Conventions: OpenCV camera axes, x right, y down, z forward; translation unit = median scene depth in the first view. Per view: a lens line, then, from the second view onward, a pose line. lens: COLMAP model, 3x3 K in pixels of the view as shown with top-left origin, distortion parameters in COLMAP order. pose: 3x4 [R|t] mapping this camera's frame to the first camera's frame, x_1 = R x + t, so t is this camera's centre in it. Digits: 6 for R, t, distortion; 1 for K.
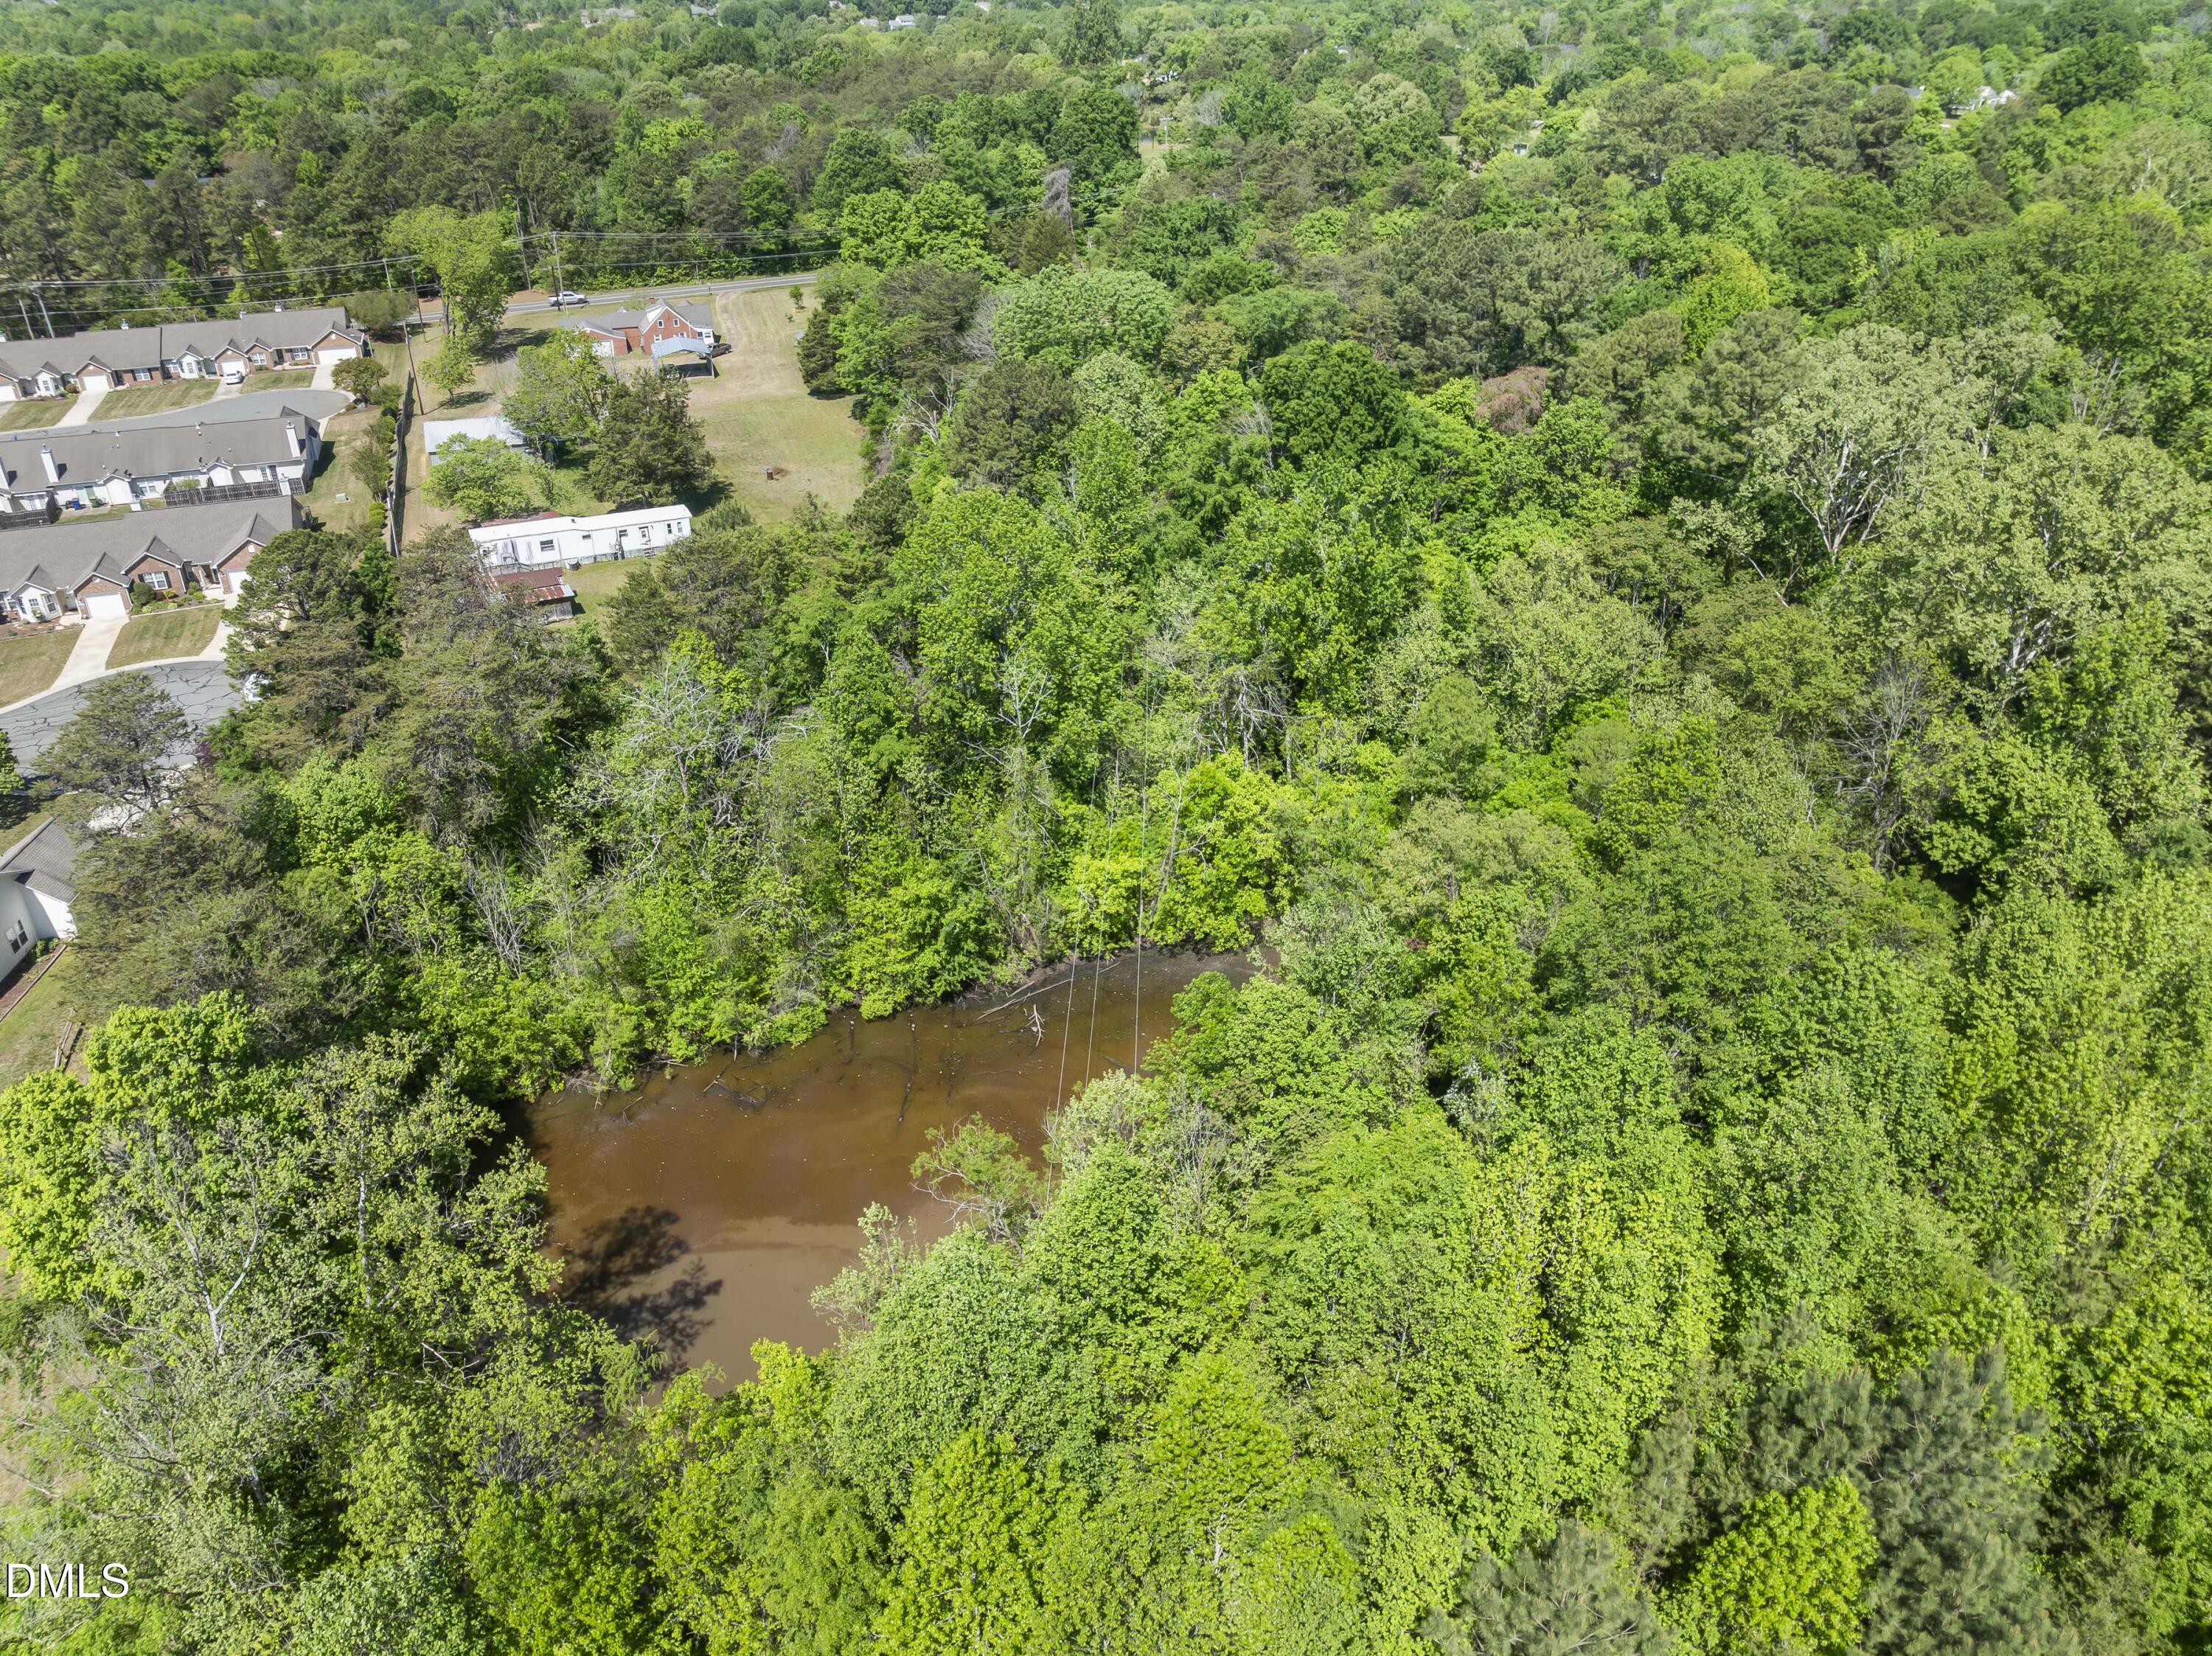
lens RADIAL K [[1557.1, 0, 1105.9], [0, 1557.1, 838.0], [0, 0, 1]] dist [-0.062508, 0.037642]
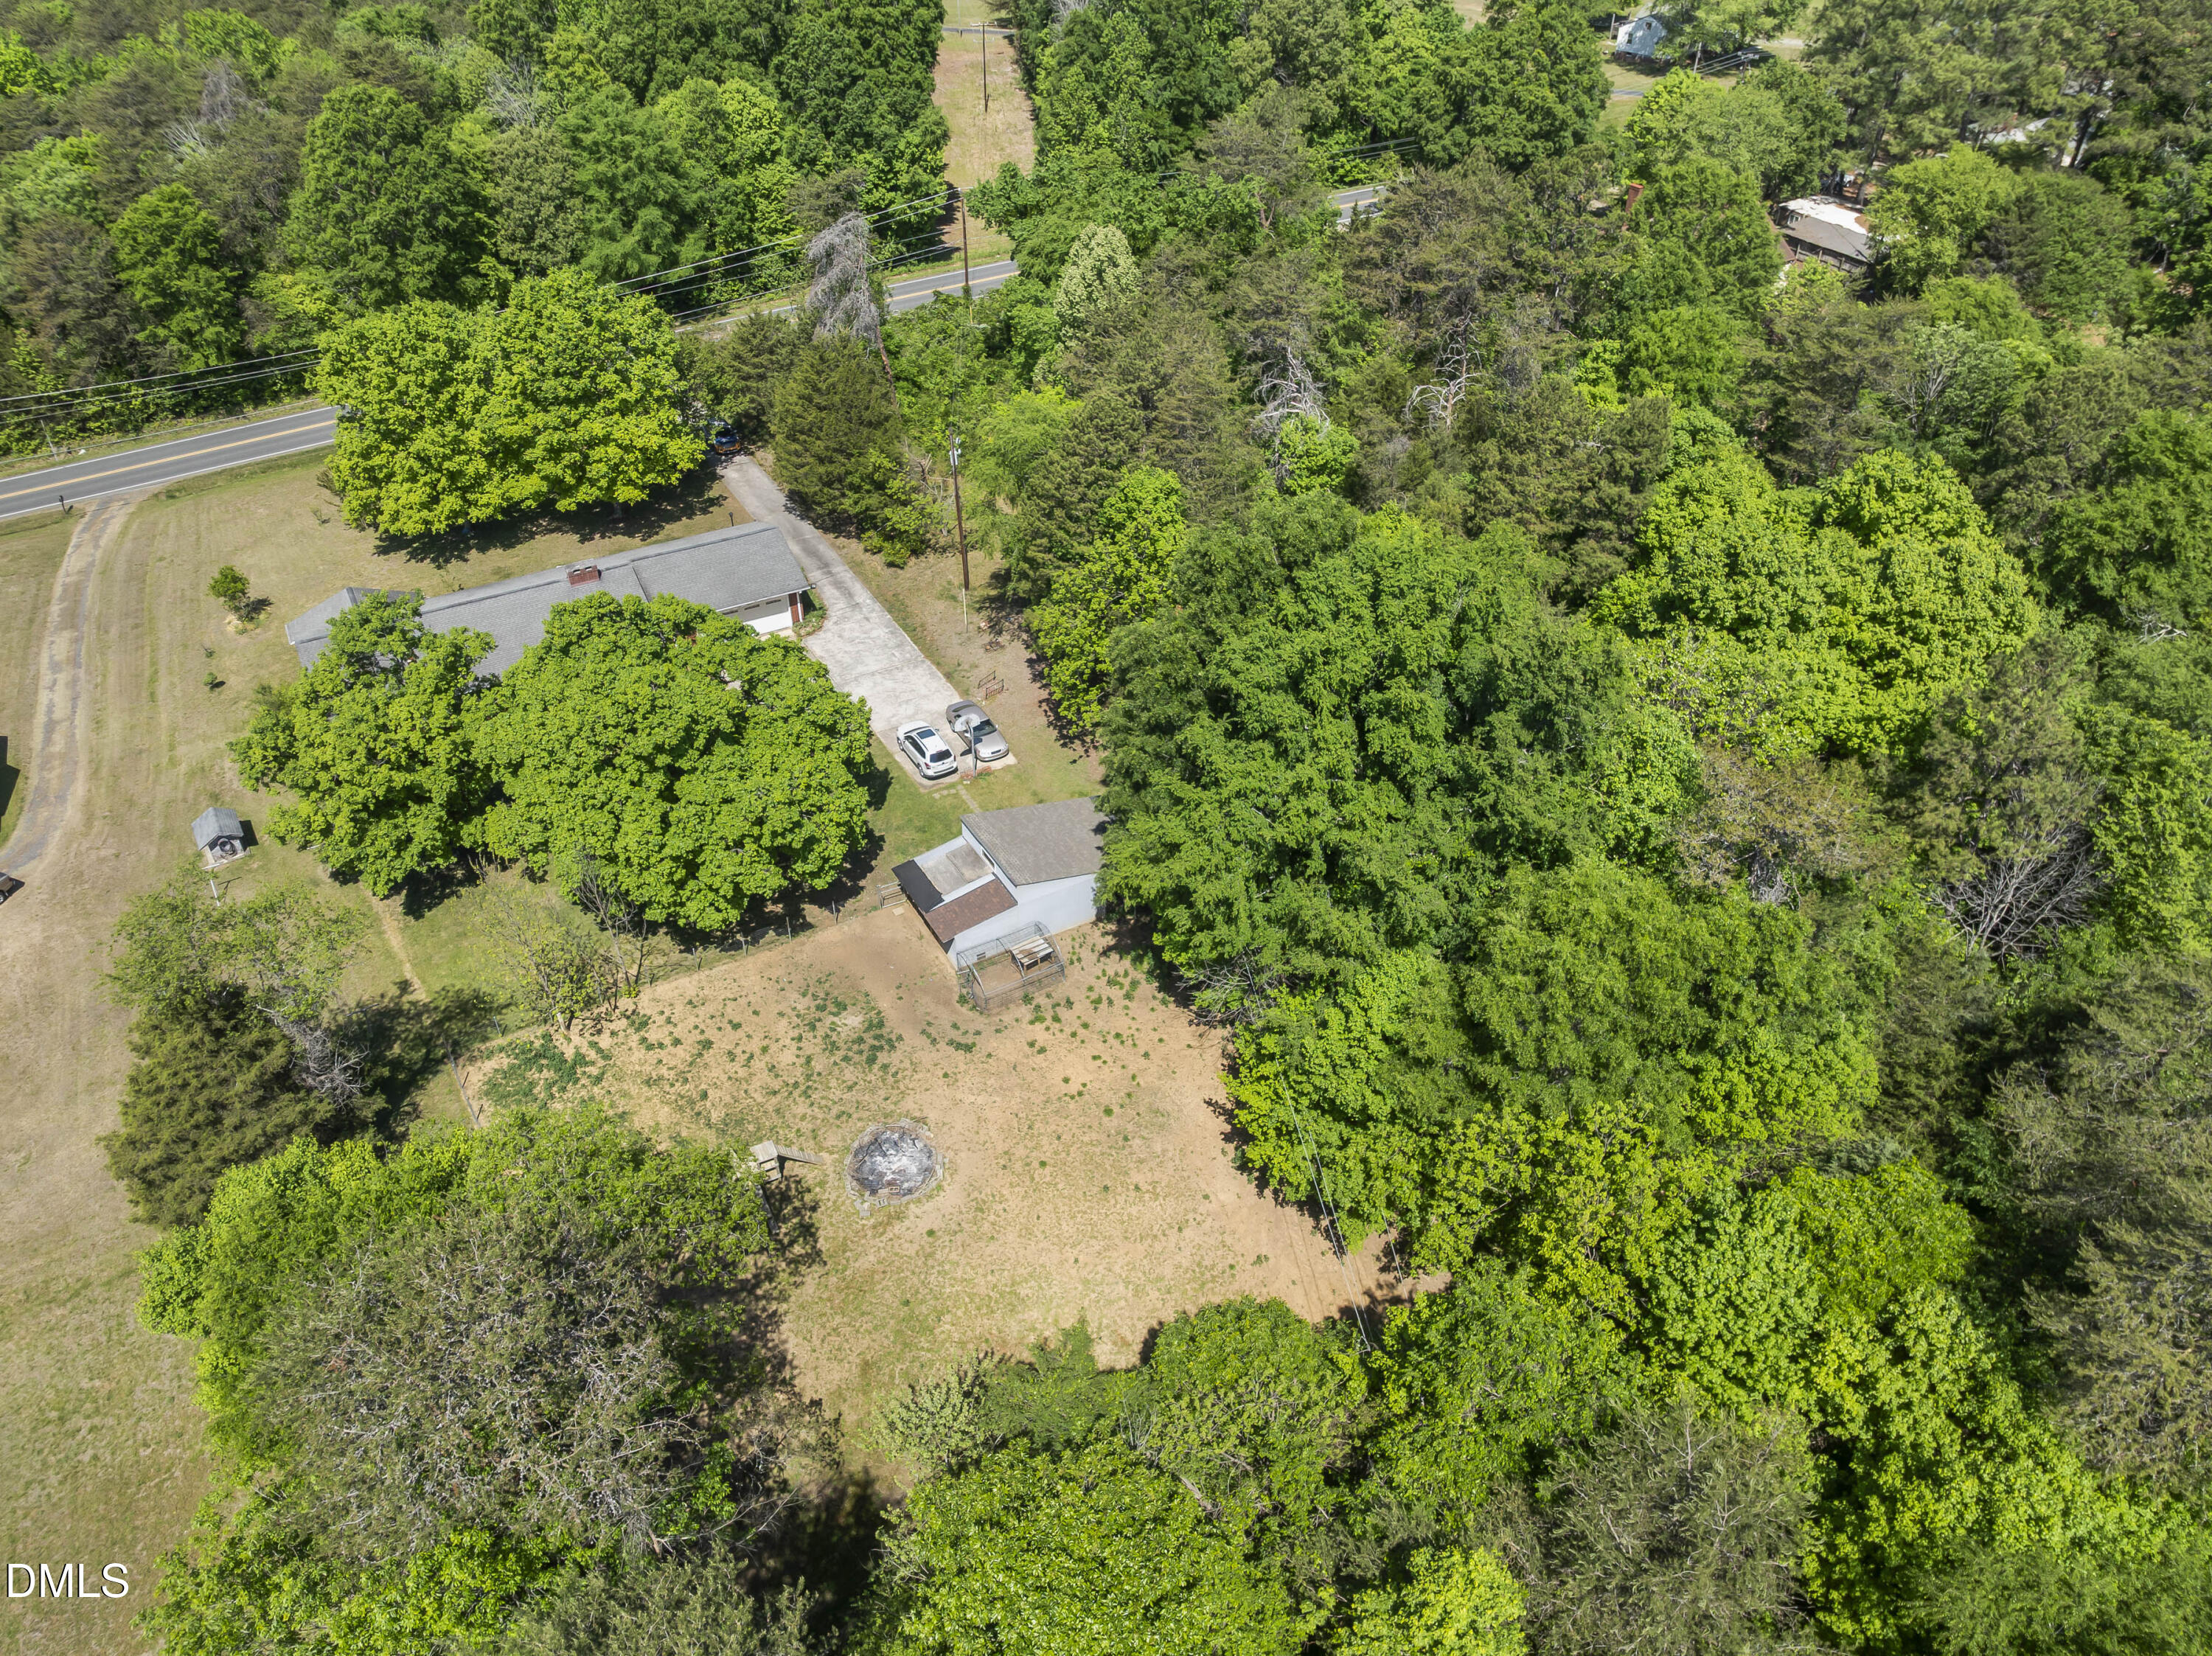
lens RADIAL K [[1553.4, 0, 1103.6], [0, 1553.4, 834.3], [0, 0, 1]] dist [-0.042399, 0.002690]
pose [[0.983826, -0.107908, 0.142979, -0.064763], [0.087860, 0.986274, 0.139801, -0.538603], [-0.156102, -0.124977, 0.979802, 0.934424]]
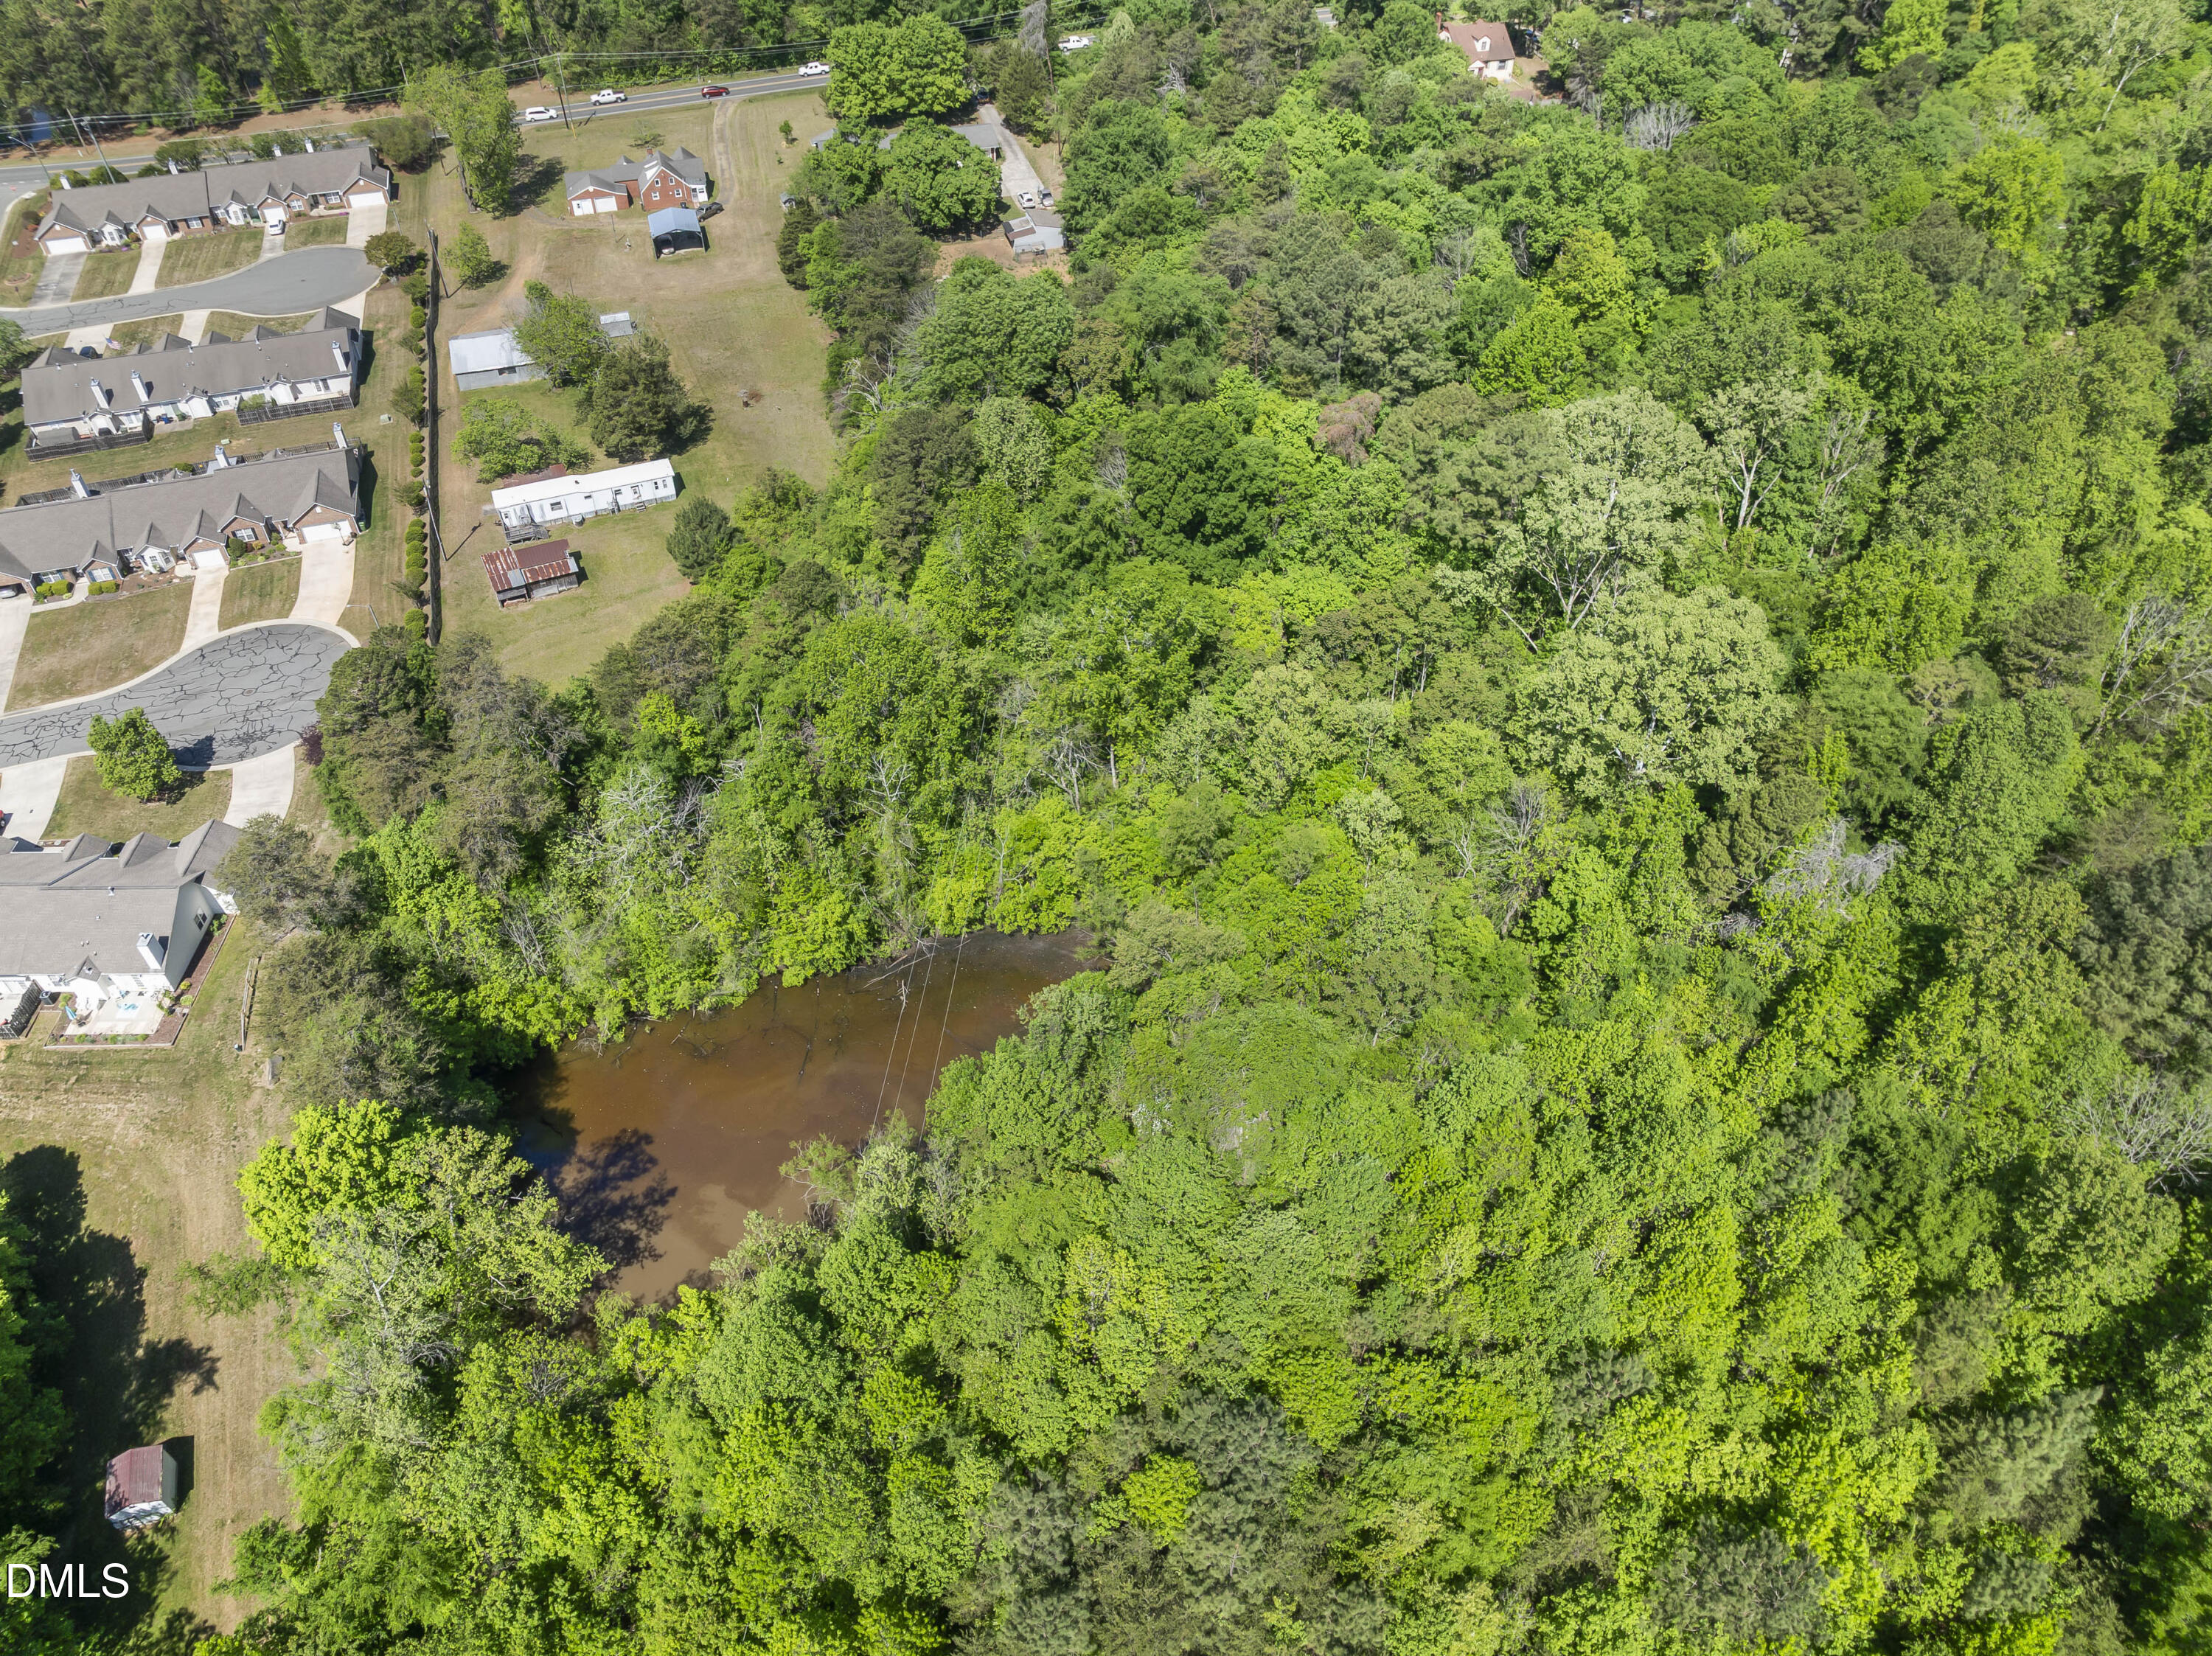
lens RADIAL K [[1560.4, 0, 1101.3], [0, 1560.4, 829.4], [0, 0, 1]] dist [-0.068504, 0.046960]
pose [[0.998598, 0.037481, -0.037390, 0.122239], [-0.026986, 0.967975, 0.249591, -0.258616], [0.045548, -0.248232, 0.967629, -0.222980]]
